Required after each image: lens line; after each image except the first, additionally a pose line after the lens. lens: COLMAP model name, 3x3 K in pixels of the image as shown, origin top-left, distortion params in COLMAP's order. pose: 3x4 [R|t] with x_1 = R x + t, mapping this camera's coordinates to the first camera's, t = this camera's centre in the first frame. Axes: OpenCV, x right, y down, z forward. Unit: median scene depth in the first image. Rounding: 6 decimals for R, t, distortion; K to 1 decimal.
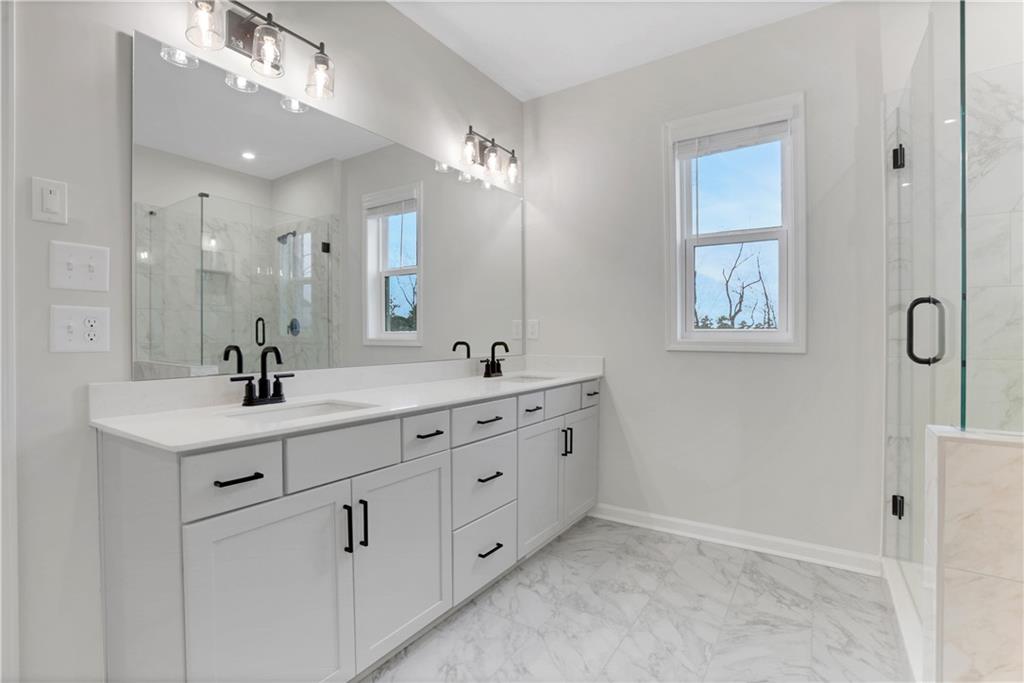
lens RADIAL K [[487.0, 0, 512.2], [0, 487.0, 340.0], [0, 0, 1]] dist [-0.002740, 0.000258]
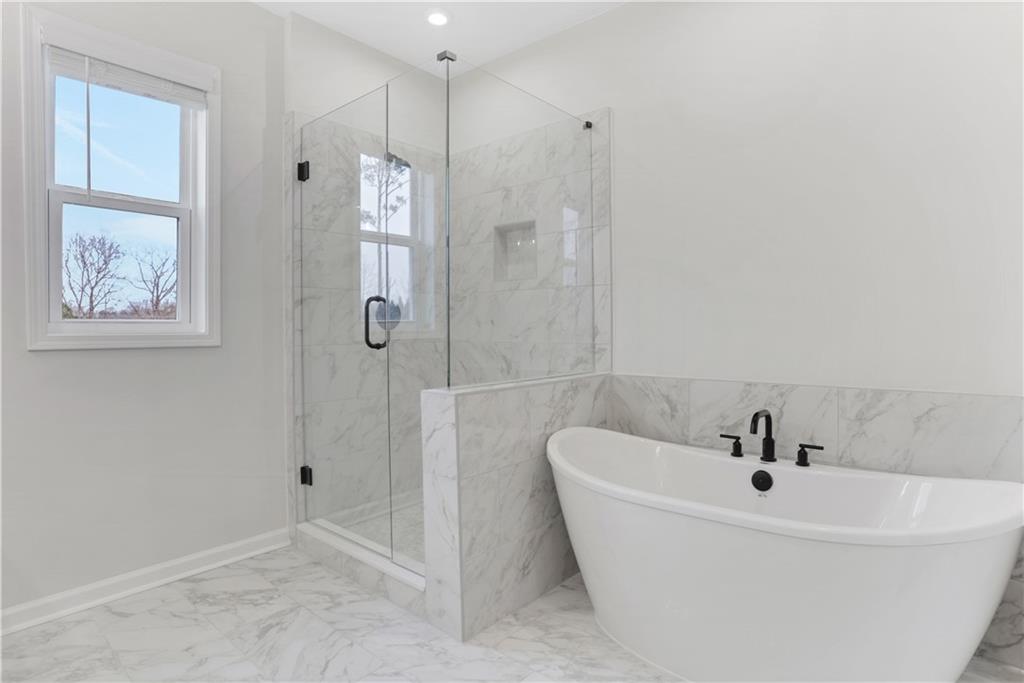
lens RADIAL K [[546.3, 0, 512.0], [0, 546.3, 333.8], [0, 0, 1]] dist [-0.021754, 0.003903]
pose [[0.151303, -0.014074, 0.988387, -0.396775], [0.015630, 0.999808, 0.011844, 0.000010], [-0.988364, 0.013656, 0.151494, 0.316064]]
